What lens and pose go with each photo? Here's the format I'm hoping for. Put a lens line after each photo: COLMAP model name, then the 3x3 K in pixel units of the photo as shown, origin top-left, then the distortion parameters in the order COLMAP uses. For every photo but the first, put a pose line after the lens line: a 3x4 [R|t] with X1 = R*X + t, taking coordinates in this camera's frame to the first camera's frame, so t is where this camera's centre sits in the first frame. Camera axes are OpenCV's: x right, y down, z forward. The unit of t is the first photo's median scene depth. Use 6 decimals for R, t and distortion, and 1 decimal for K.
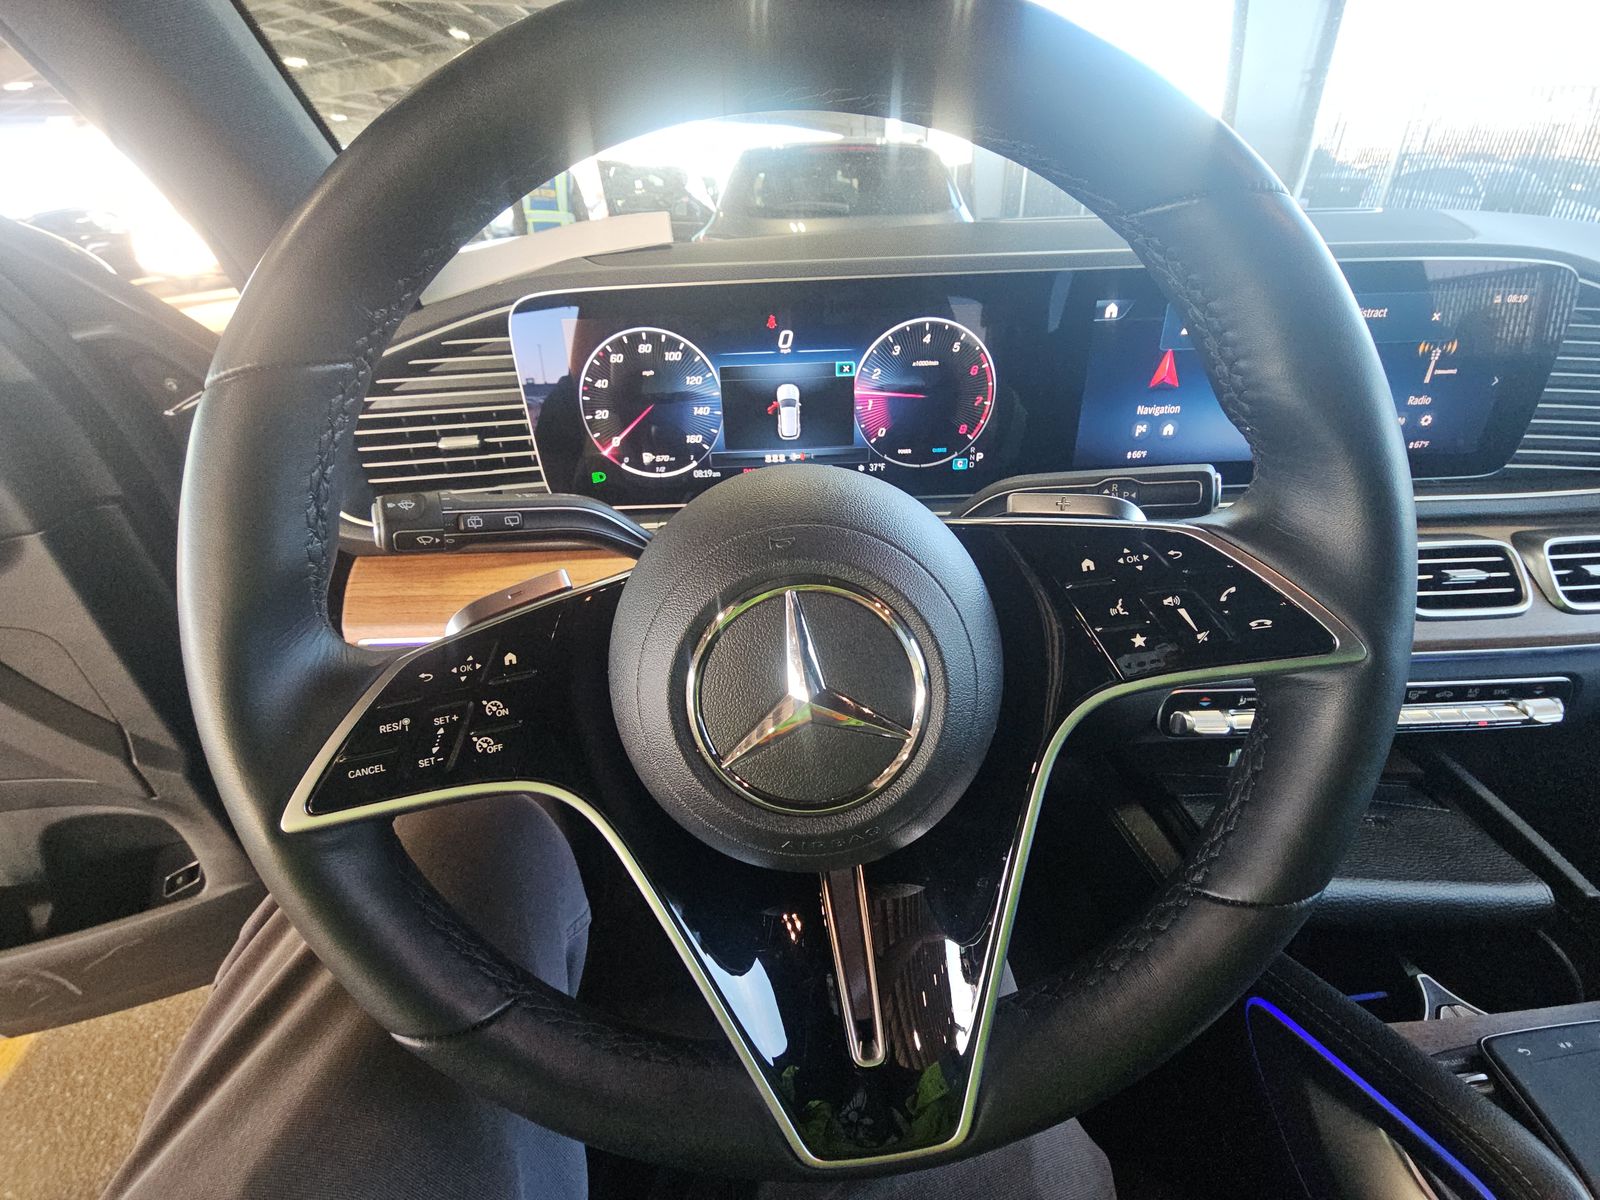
lens RADIAL K [[638.8, 0, 796.9], [0, 638.8, 595.1], [0, 0, 1]] dist [-0.002992, -0.001505]
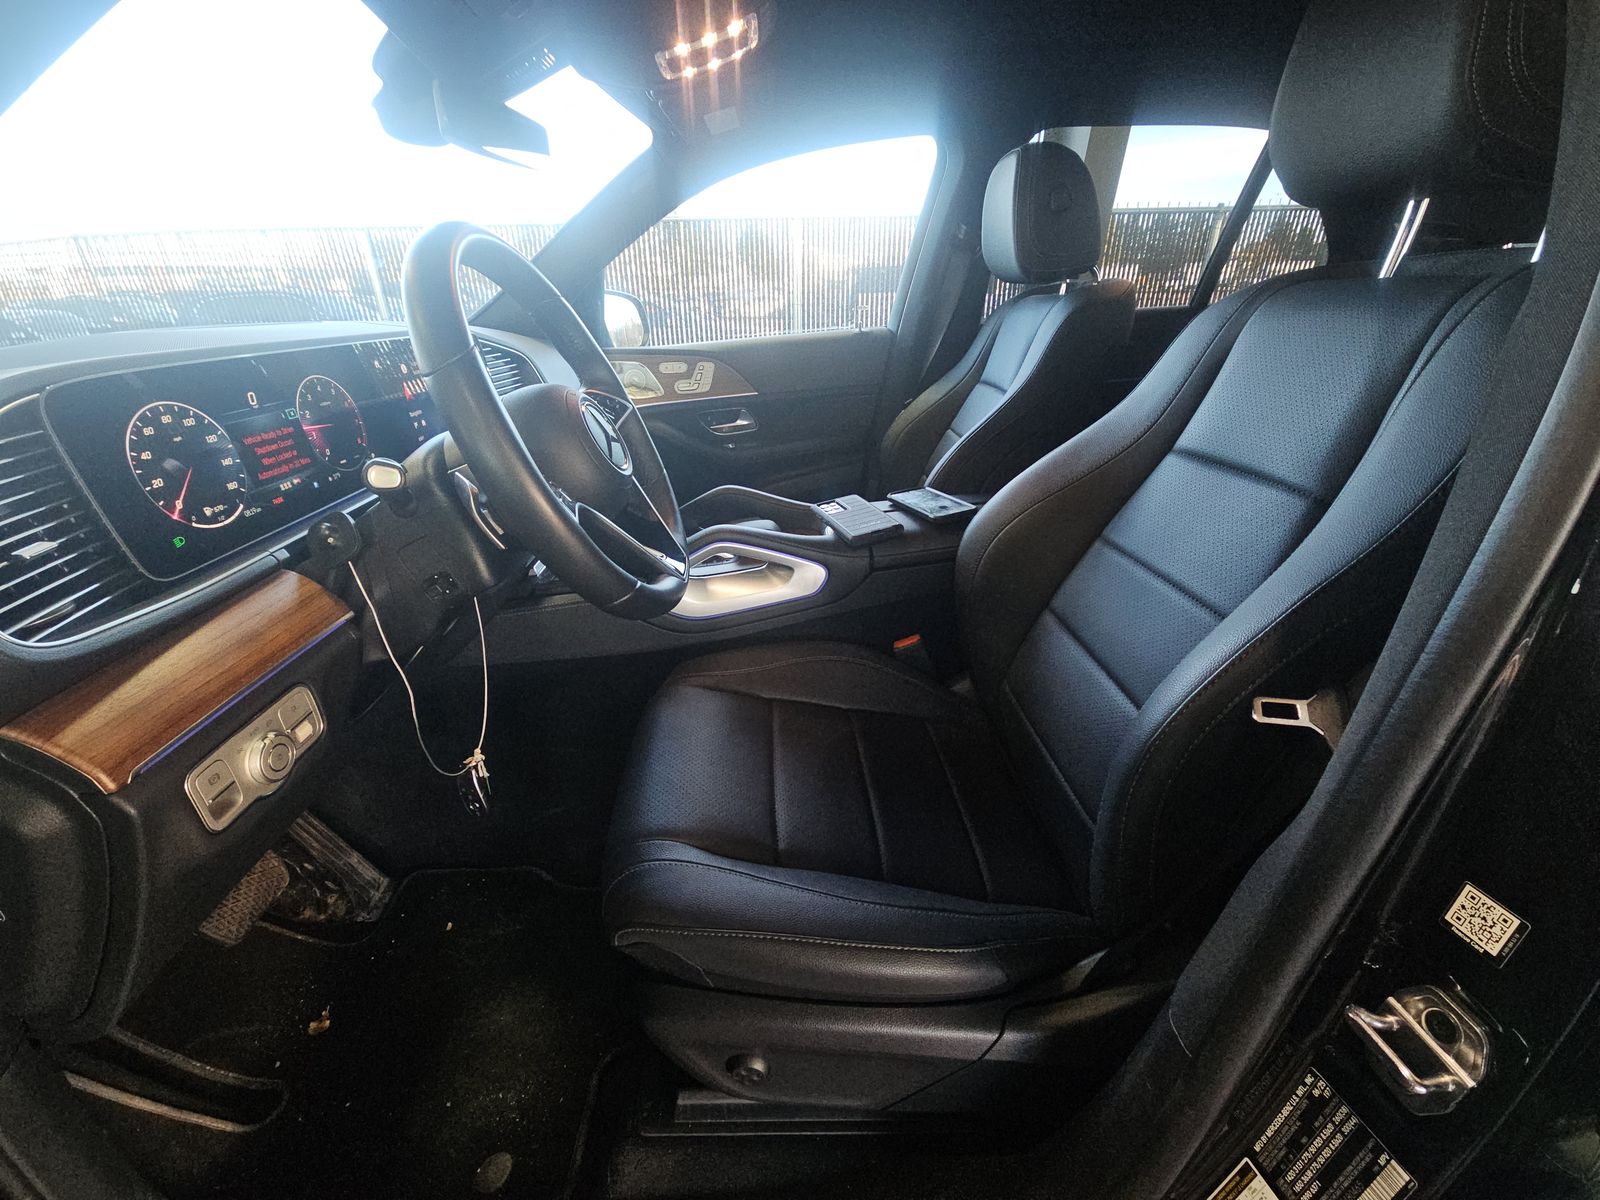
lens RADIAL K [[638.8, 0, 800.6], [0, 638.8, 609.2], [0, 0, 1]] dist [-0.002992, -0.001505]
pose [[-0.026689, -0.410705, 0.911377, -1.389010], [0.530617, 0.766841, 0.361110, 0.071230], [-0.847191, 0.493231, 0.197461, -0.037431]]
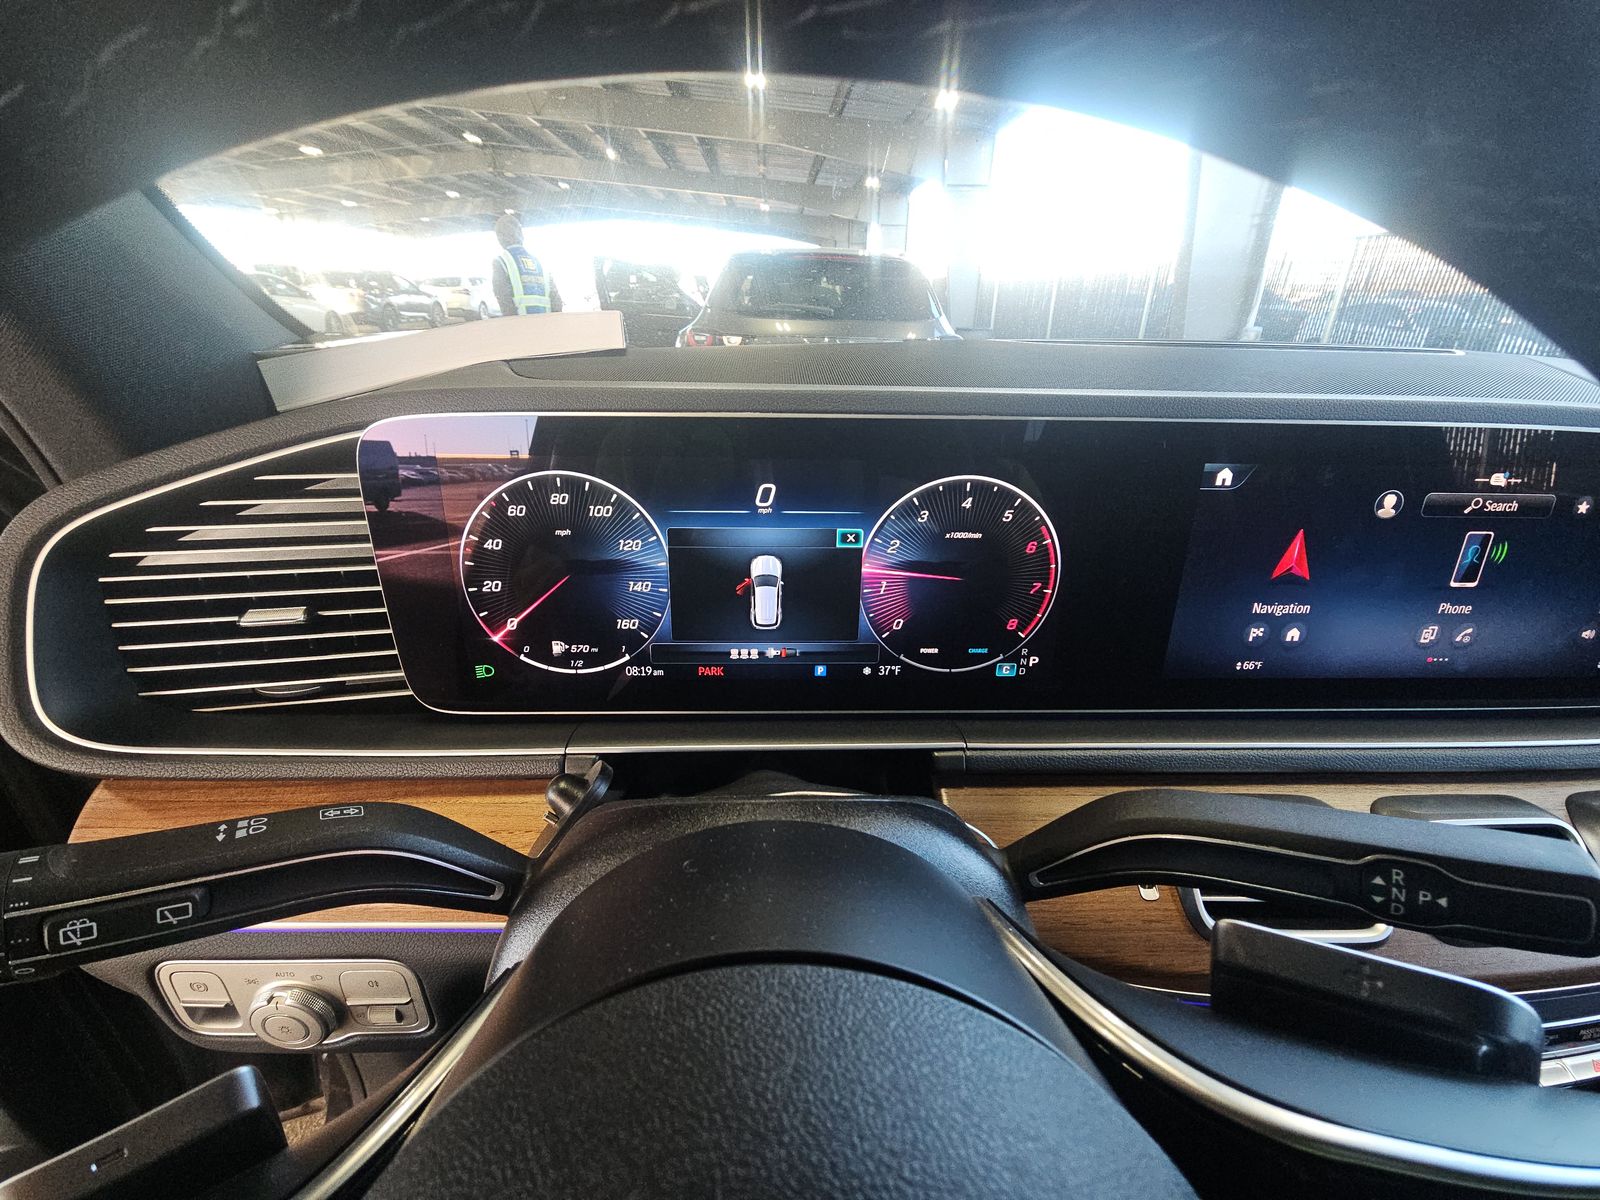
lens RADIAL K [[638.8, 0, 795.1], [0, 638.8, 601.1], [0, 0, 1]] dist [-0.002992, -0.001505]
pose [[0.998598, 0.037475, 0.037391, -0.006981], [-0.032911, 0.992707, -0.115975, -0.195541], [-0.041464, 0.114581, 0.992548, 0.306117]]
